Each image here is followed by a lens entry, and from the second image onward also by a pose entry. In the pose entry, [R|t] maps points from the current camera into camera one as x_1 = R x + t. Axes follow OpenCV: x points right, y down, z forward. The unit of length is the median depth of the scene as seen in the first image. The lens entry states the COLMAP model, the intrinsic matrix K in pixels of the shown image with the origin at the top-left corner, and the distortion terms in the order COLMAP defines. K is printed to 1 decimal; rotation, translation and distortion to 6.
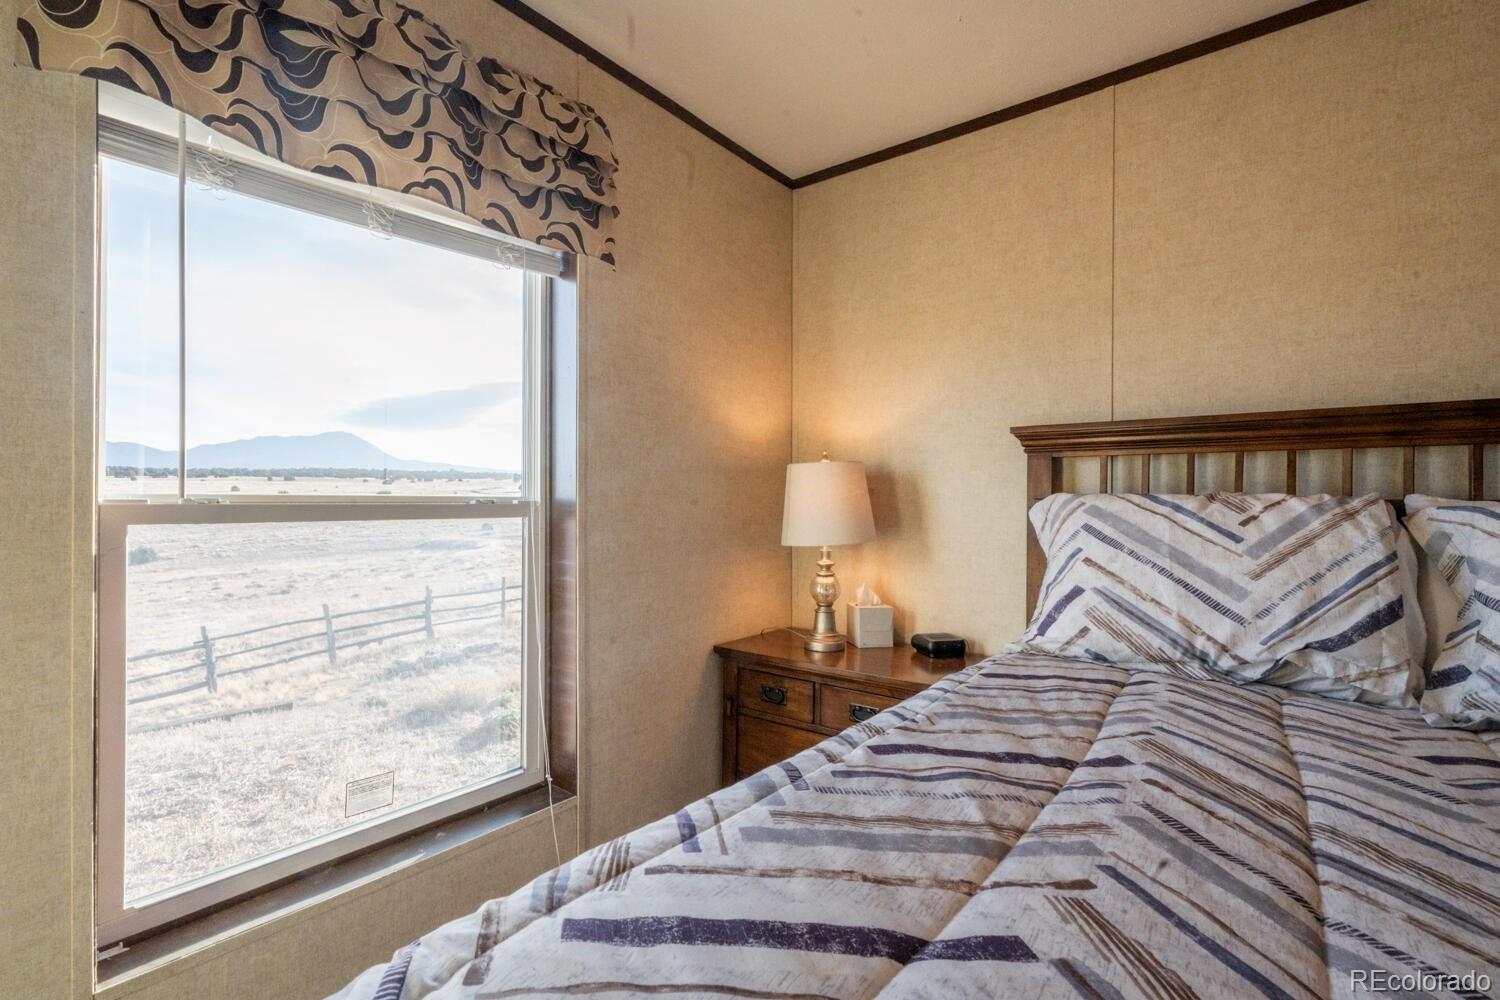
lens RADIAL K [[675.4, 0, 752.1], [0, 675.4, 497.4], [0, 0, 1]] dist [-0.003513, 0.001572]
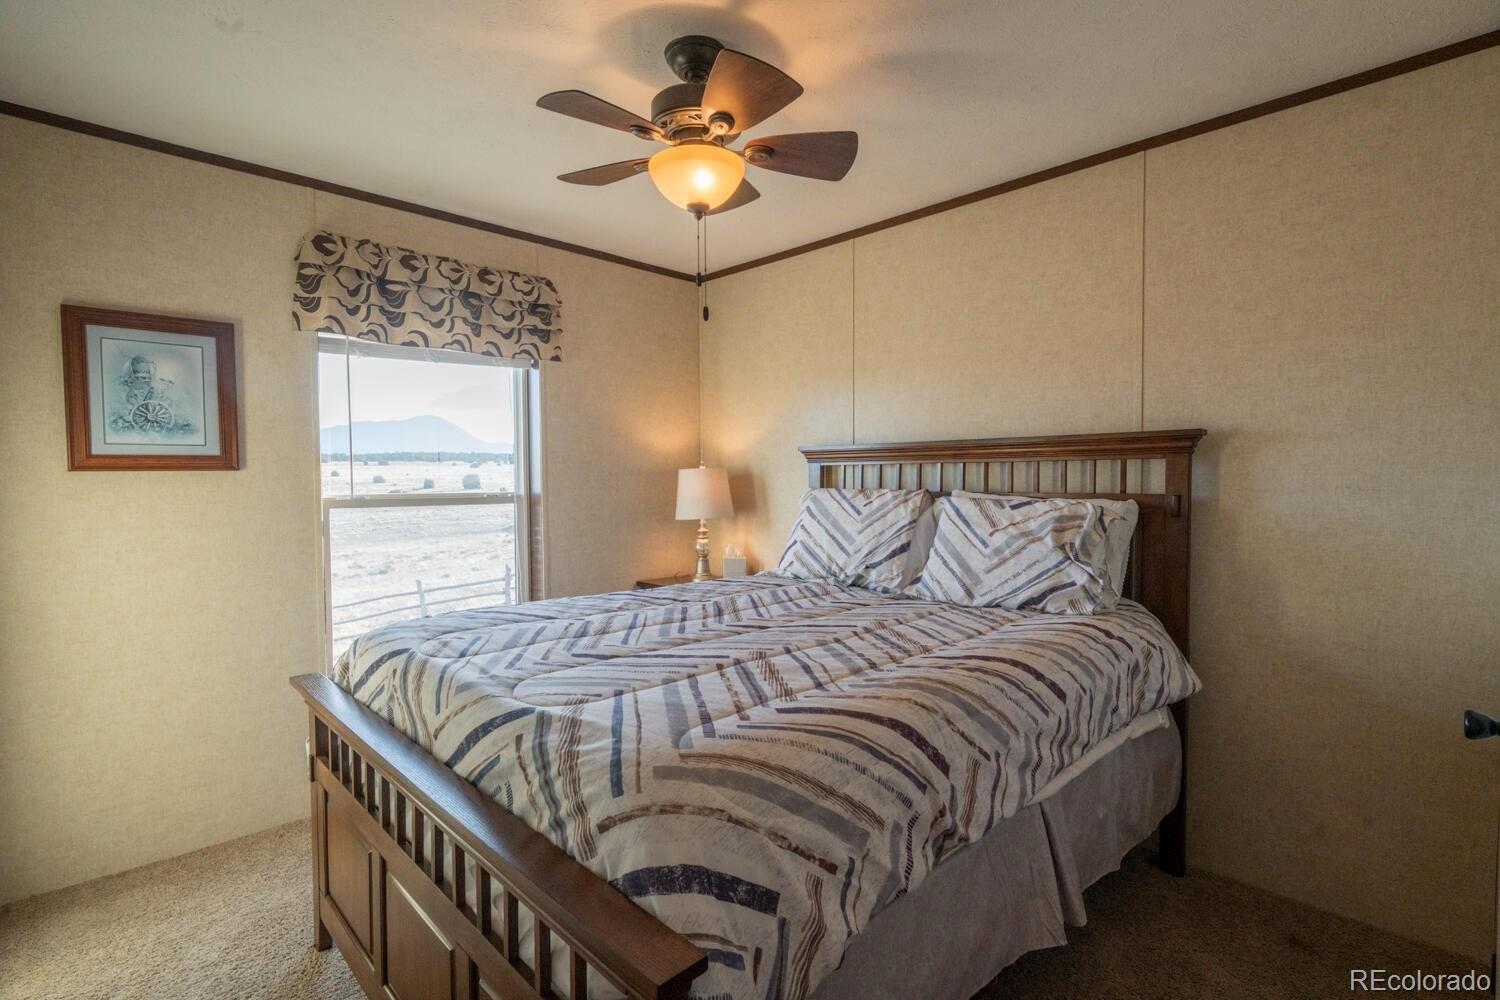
lens RADIAL K [[699.3, 0, 750.0], [0, 699.3, 500.0], [0, 0, 1]] dist [-0.004776, 0.001006]
pose [[0.992848, -0.006418, -0.119213, 0.606479], [0.010165, 0.999472, 0.030853, -0.037602], [0.118952, -0.031844, 0.992389, -0.925172]]
